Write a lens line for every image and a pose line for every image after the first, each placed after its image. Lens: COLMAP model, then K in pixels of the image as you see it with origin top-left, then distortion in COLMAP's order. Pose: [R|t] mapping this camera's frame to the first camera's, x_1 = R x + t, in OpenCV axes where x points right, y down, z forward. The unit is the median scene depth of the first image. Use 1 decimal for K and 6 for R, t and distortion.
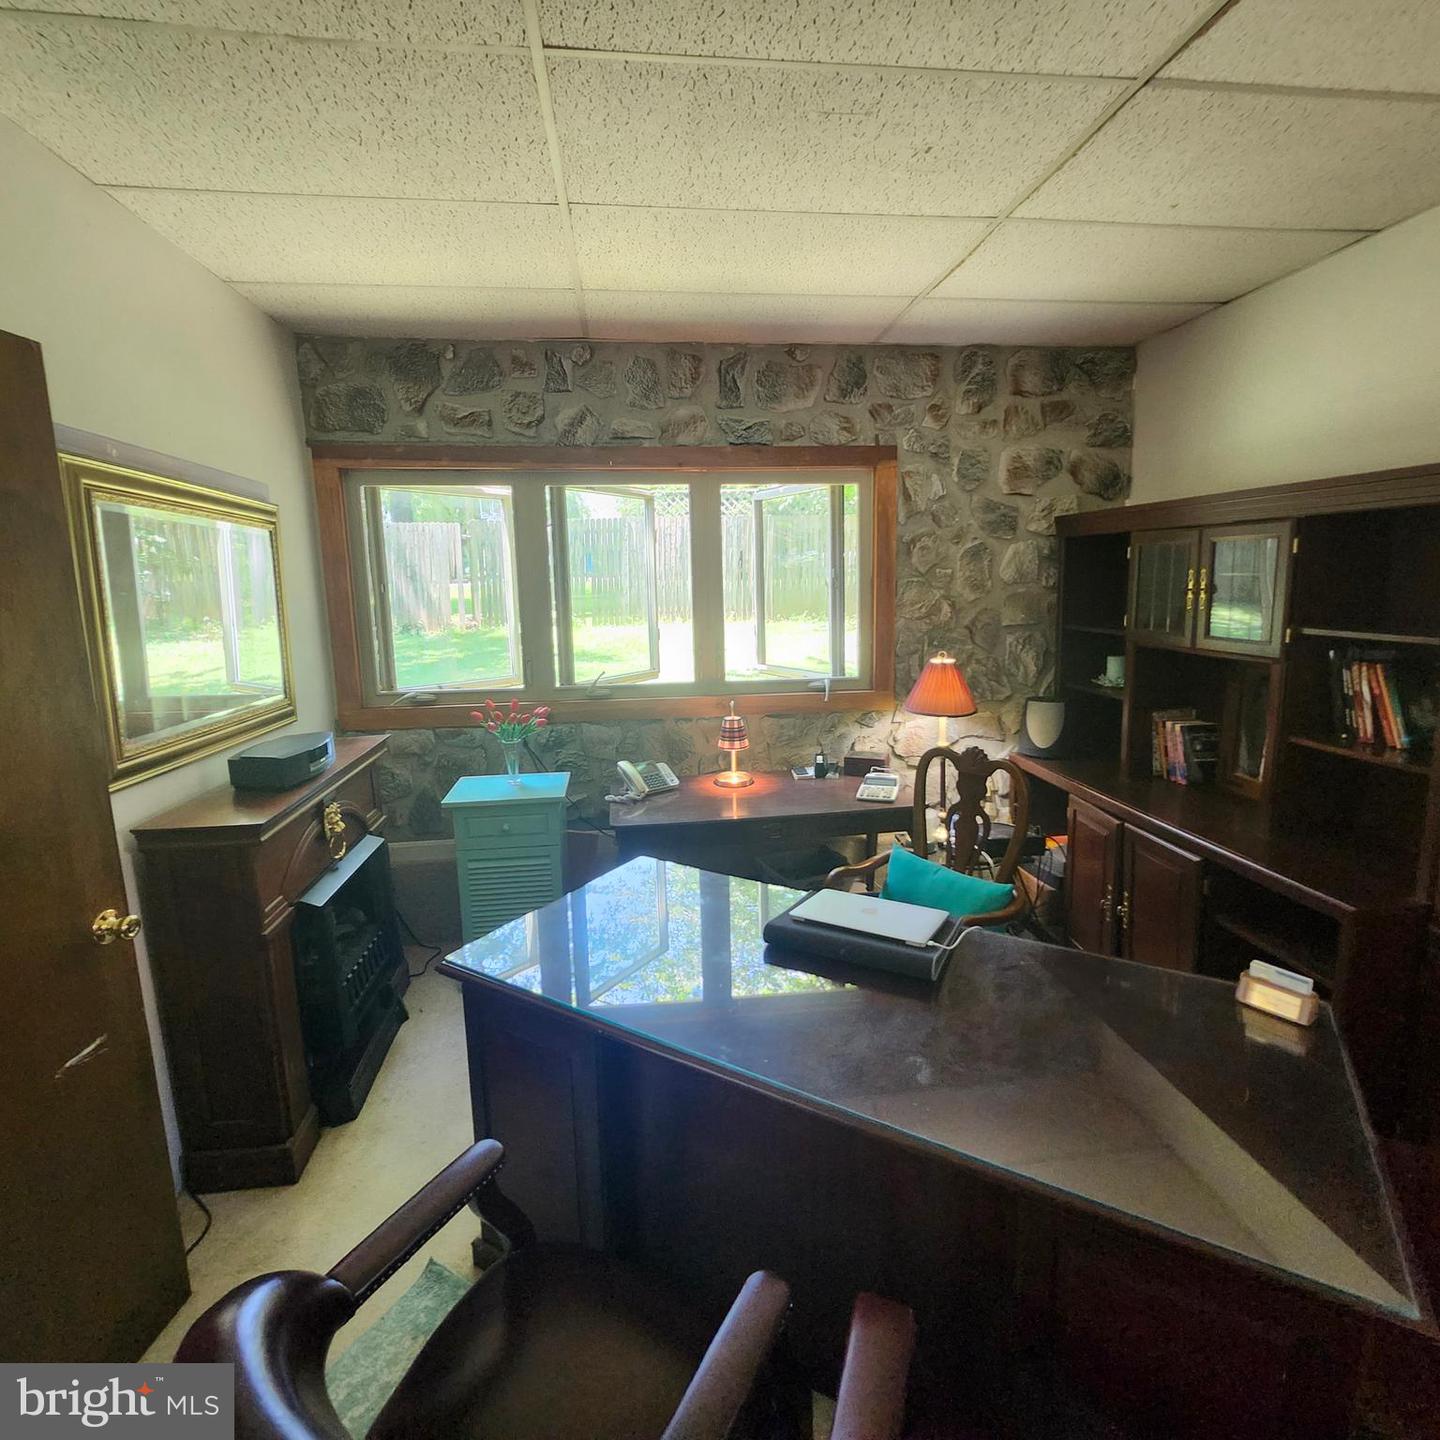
lens RADIAL K [[763.1, 0, 722.9], [0, 763.1, 706.6], [0, 0, 1]] dist [0.003921, -0.000229]
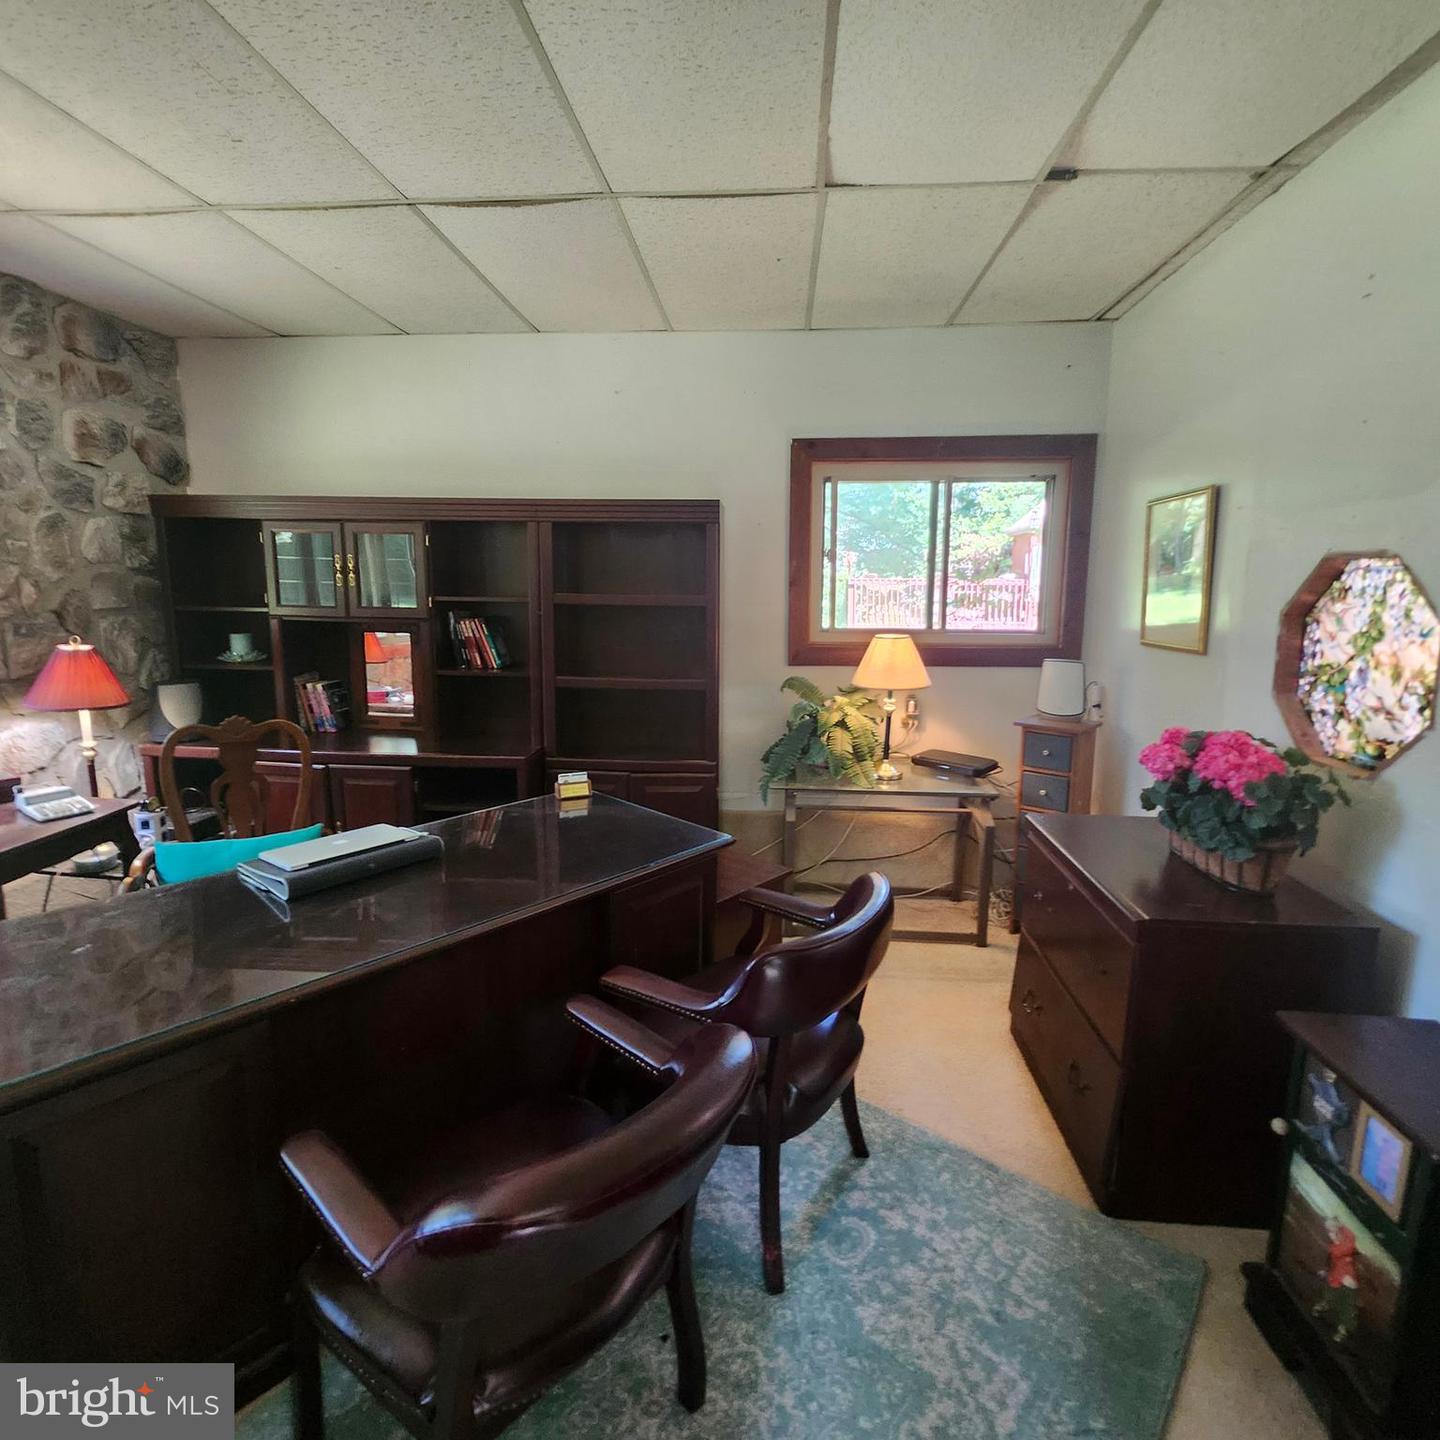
lens RADIAL K [[763.1, 0, 725.5], [0, 763.1, 720.5], [0, 0, 1]] dist [0.003921, -0.000229]
pose [[0.198845, -0.152574, 0.968081, -0.398814], [0.148099, 0.981141, 0.124213, 0.021597], [-0.968776, 0.118673, 0.217691, 0.103866]]
